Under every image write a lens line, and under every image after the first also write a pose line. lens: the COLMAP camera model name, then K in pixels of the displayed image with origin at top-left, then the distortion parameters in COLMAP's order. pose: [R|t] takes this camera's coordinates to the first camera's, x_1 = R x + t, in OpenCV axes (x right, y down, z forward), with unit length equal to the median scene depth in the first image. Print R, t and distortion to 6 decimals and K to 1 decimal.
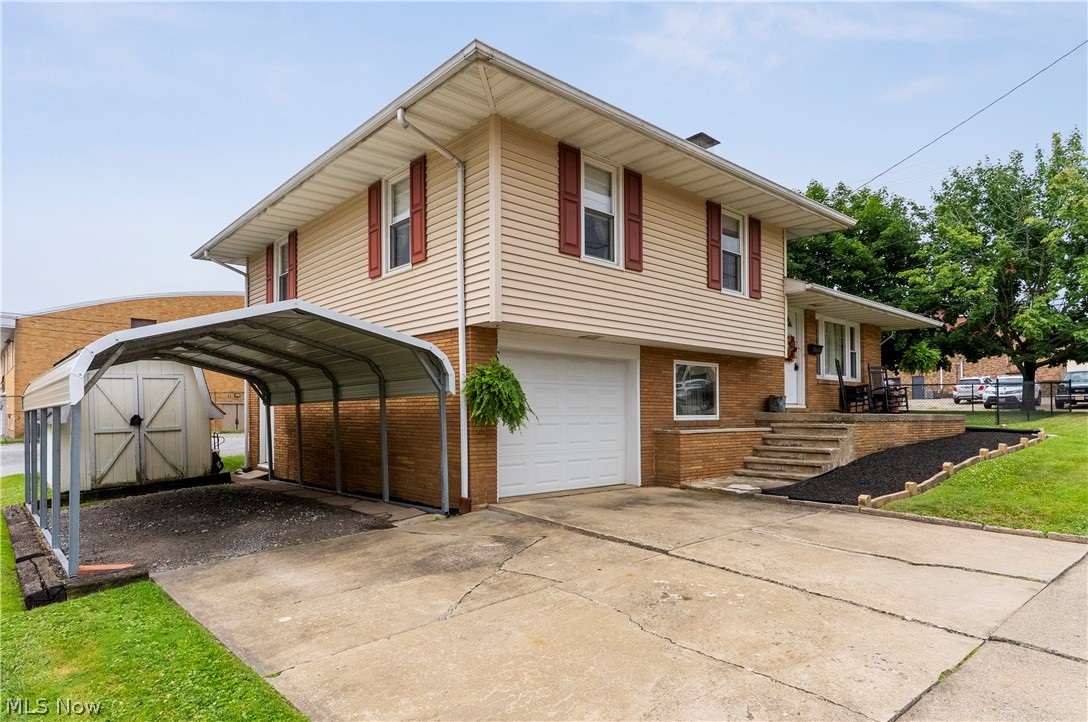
lens RADIAL K [[636.0, 0, 544.0], [0, 636.0, 361.0], [0, 0, 1]] dist [-0.002382, -0.000476]
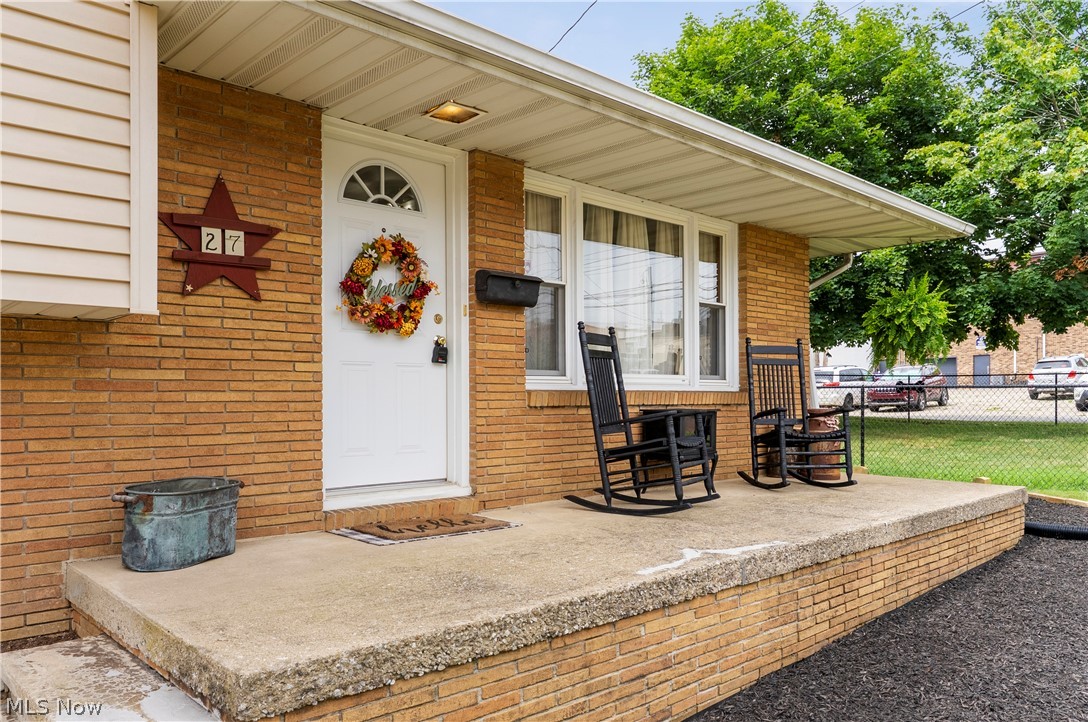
lens RADIAL K [[802.5, 0, 544.0], [0, 802.5, 361.0], [0, 0, 1]] dist [0.000083, -0.002949]
pose [[0.999739, -0.007882, 0.021440, 0.376838], [0.007183, 0.999446, 0.032489, 0.001749], [-0.021684, -0.032327, 0.999242, 0.551272]]
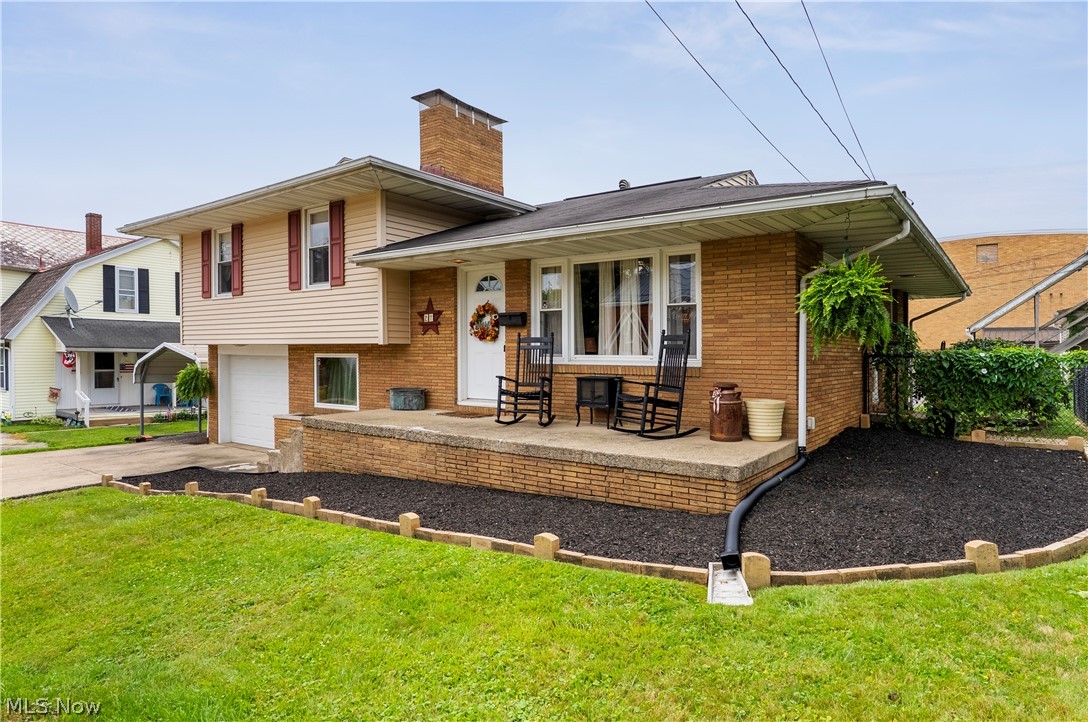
lens RADIAL K [[640.8, 0, 544.0], [0, 640.8, 361.0], [0, 0, 1]] dist [0.000446, -0.000045]
pose [[0.198468, 0.020446, -0.979894, 0.936624], [0.083285, 0.995814, 0.037647, 0.001245], [0.976562, -0.089083, 0.195934, 0.780394]]
